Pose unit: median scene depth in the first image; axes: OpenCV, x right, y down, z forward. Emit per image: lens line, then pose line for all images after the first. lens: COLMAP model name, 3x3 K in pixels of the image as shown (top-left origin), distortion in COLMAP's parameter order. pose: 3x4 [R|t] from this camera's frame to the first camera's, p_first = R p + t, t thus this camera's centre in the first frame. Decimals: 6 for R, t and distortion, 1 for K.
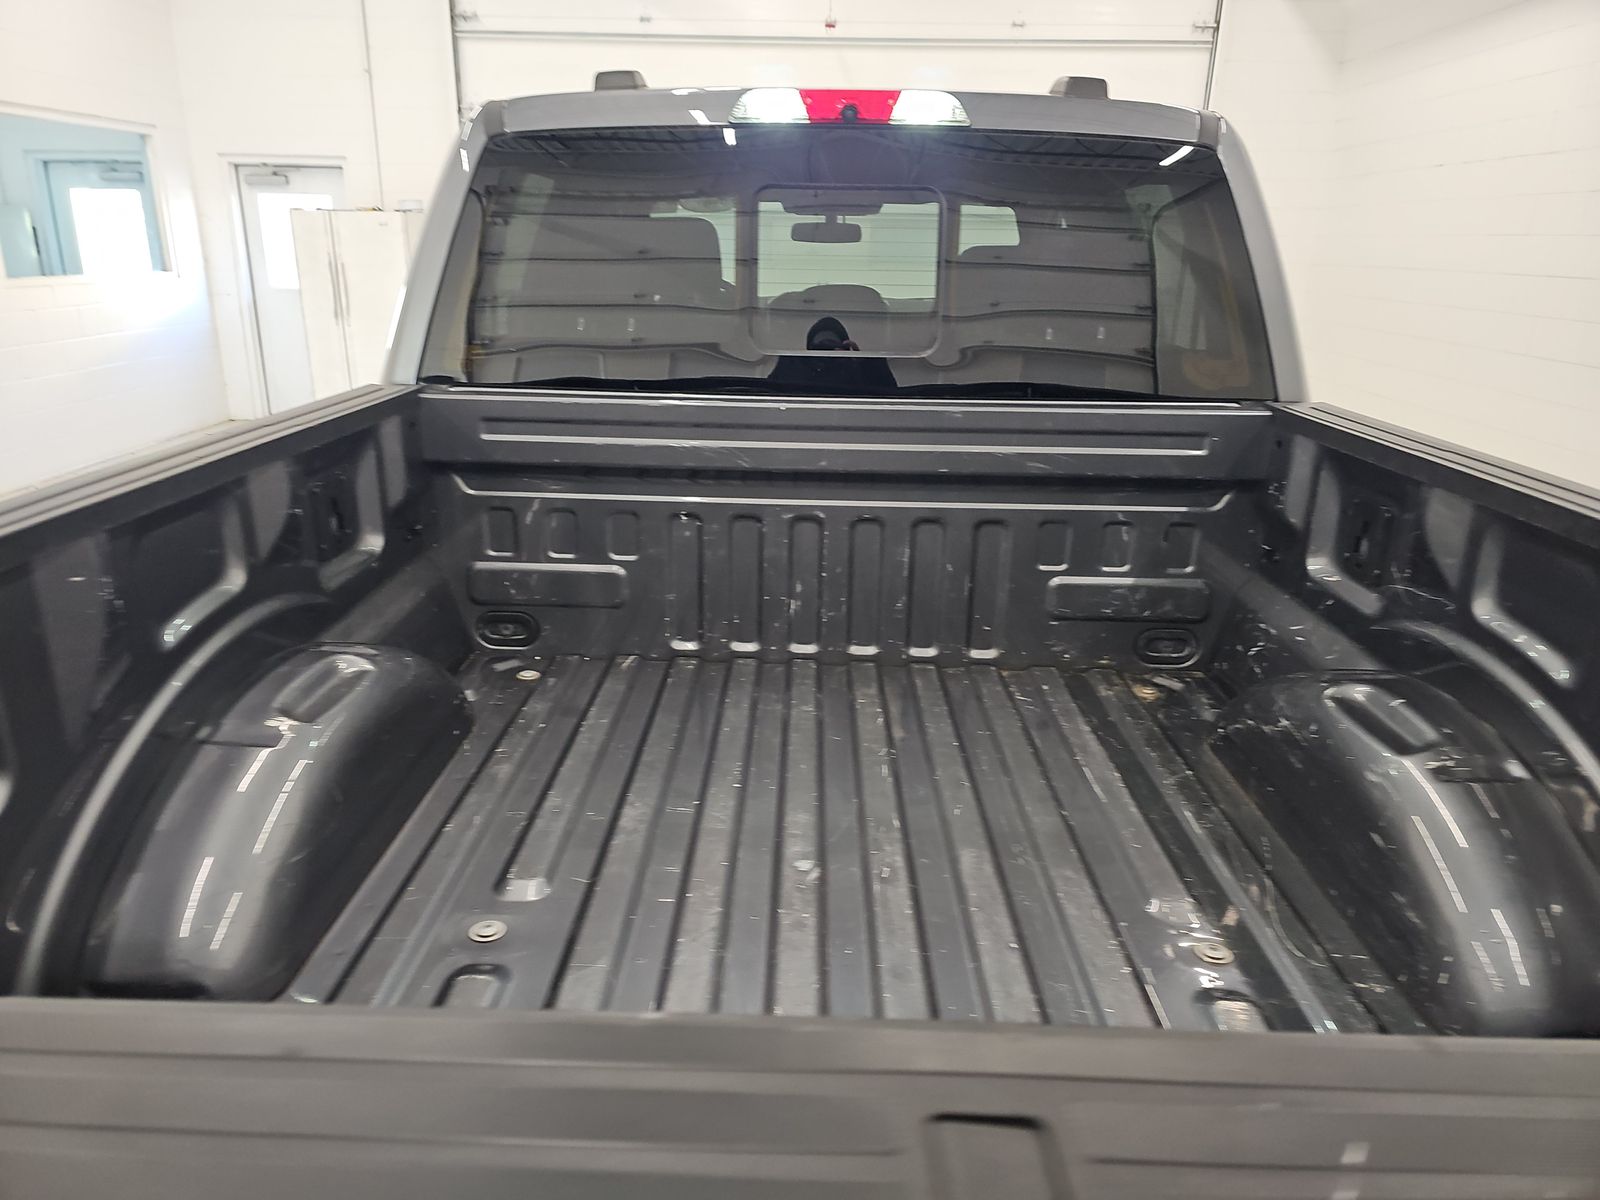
lens RADIAL K [[1056.9, 0, 771.7], [0, 1056.9, 595.6], [0, 0, 1]] dist [0.012329, -0.000179]
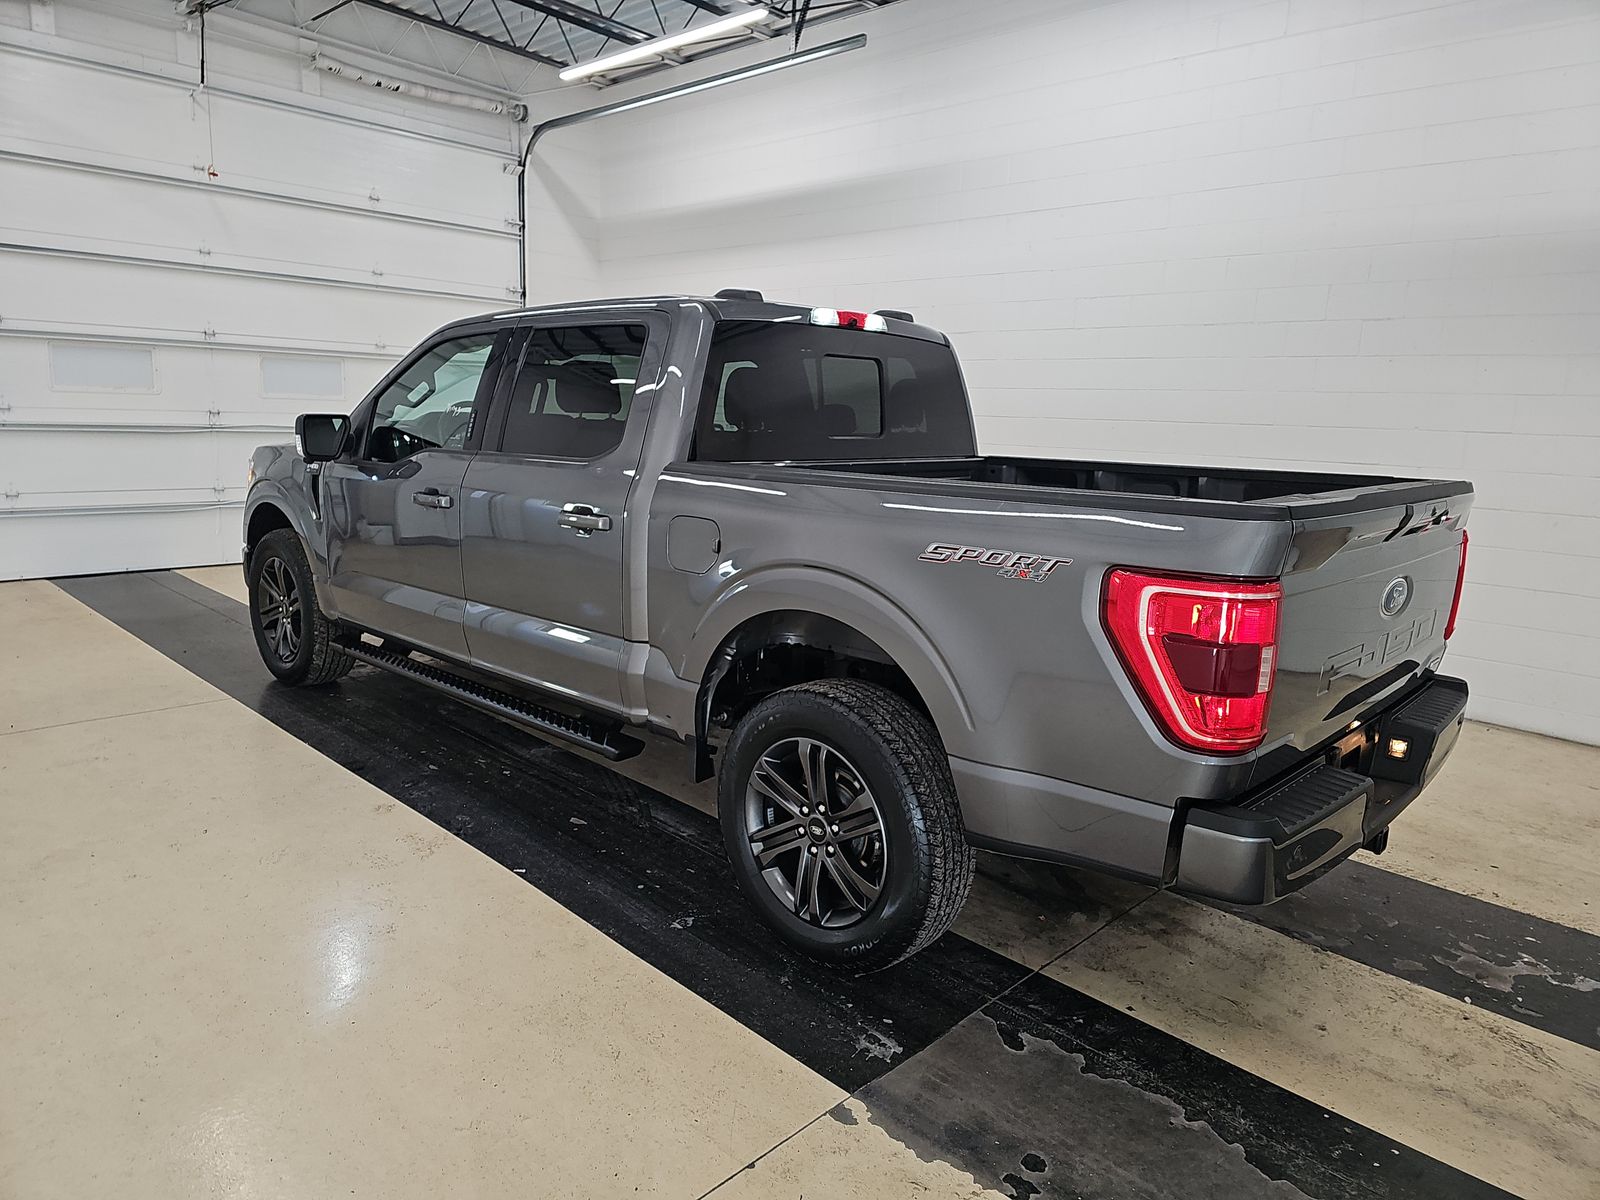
lens RADIAL K [[1062.3, 0, 800.0], [0, 1062.3, 600.0], [0, 0, 1]] dist [0.053107, -0.059733]
pose [[0.655932, -0.128513, 0.743799, -0.803565], [0.217537, 0.975775, -0.023245, 0.046818], [-0.722794, 0.177051, 0.667999, -0.105178]]
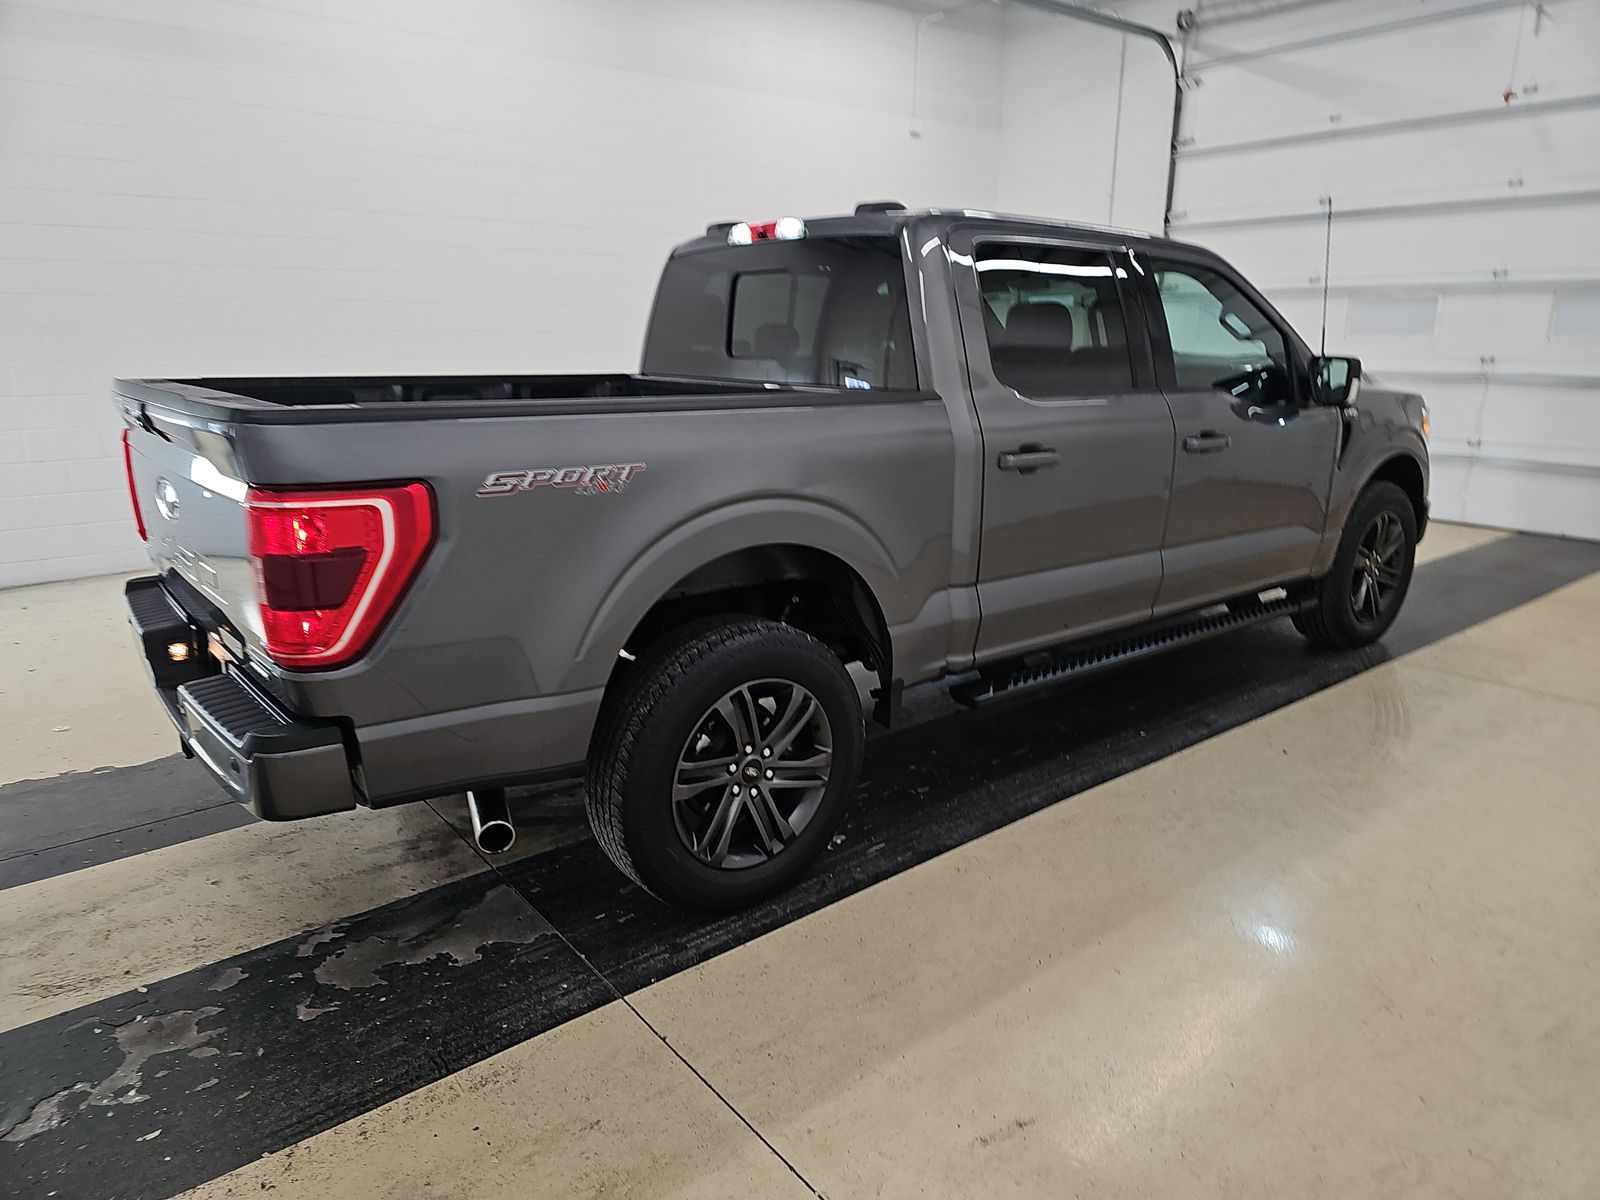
lens RADIAL K [[1062.3, 0, 800.0], [0, 1062.3, 600.0], [0, 0, 1]] dist [0.053107, -0.059733]
pose [[0.644652, 0.166548, -0.746114, 0.842658], [-0.232216, 0.972525, 0.016450, 0.072072], [0.728354, 0.162655, 0.665615, -0.070893]]
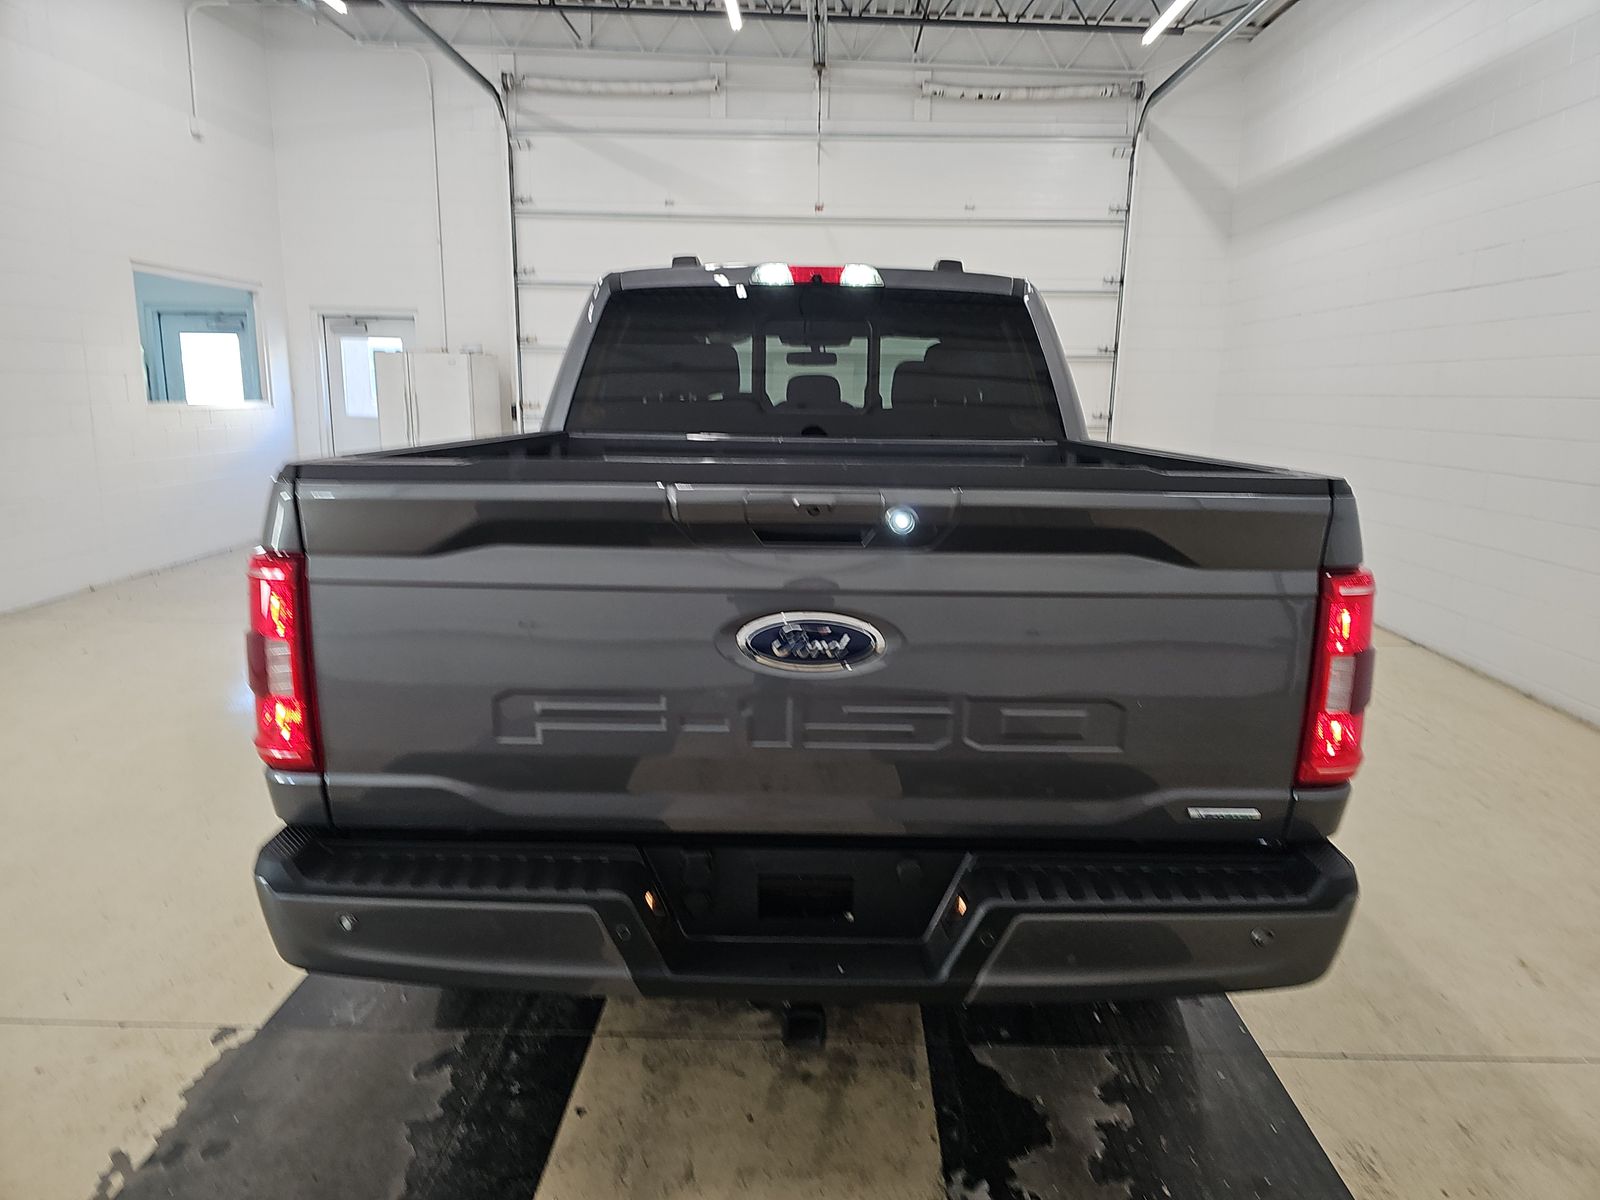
lens RADIAL K [[1062.3, 0, 800.0], [0, 1062.3, 600.0], [0, 0, 1]] dist [0.053107, -0.059733]
pose [[0.999670, -0.007183, 0.024651, -0.001523], [0.010324, 0.991492, -0.129755, 0.157748], [-0.023509, 0.129967, 0.991240, -0.357793]]
